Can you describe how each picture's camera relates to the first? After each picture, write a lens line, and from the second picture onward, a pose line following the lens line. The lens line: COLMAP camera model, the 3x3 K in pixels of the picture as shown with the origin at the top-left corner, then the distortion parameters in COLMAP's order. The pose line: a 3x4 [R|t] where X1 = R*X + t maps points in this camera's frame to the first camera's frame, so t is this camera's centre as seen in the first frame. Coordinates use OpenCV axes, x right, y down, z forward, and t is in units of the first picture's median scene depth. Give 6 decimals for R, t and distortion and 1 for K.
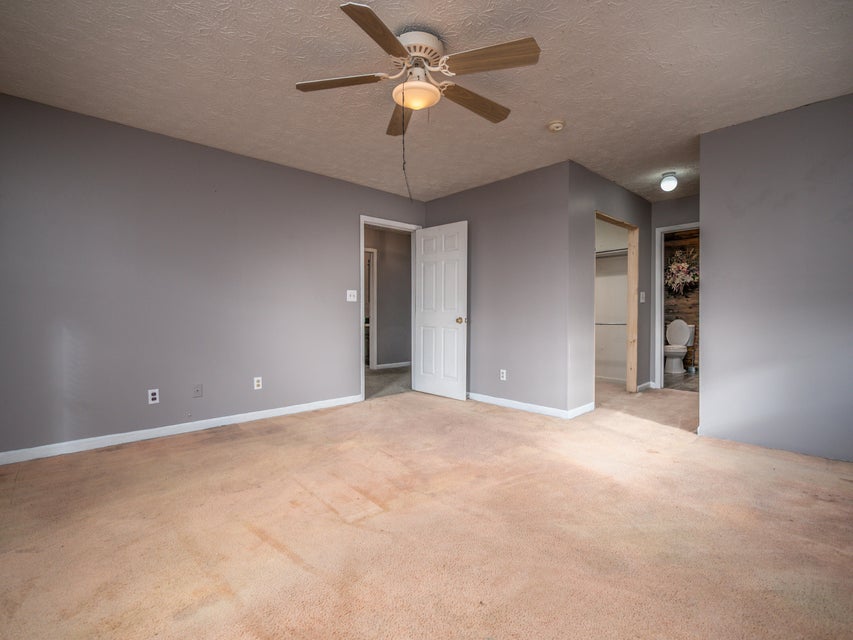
lens RADIAL K [[400.5, 0, 426.1], [0, 400.5, 318.2], [0, 0, 1]] dist [0.003139, 0.000217]
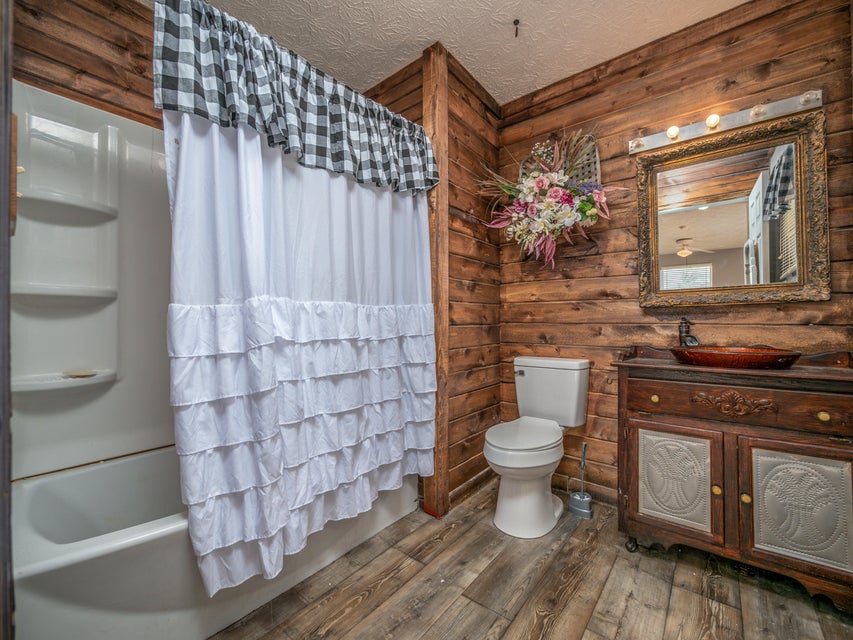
lens RADIAL K [[360.3, 0, 426.7], [0, 360.3, 321.8], [0, 0, 1]] dist [0.004088, -0.001447]
pose [[0.990858, -0.004759, 0.134825, 0.498318], [0.006326, 0.999917, -0.011202, -0.011403], [-0.134761, 0.011952, 0.990806, 0.723933]]
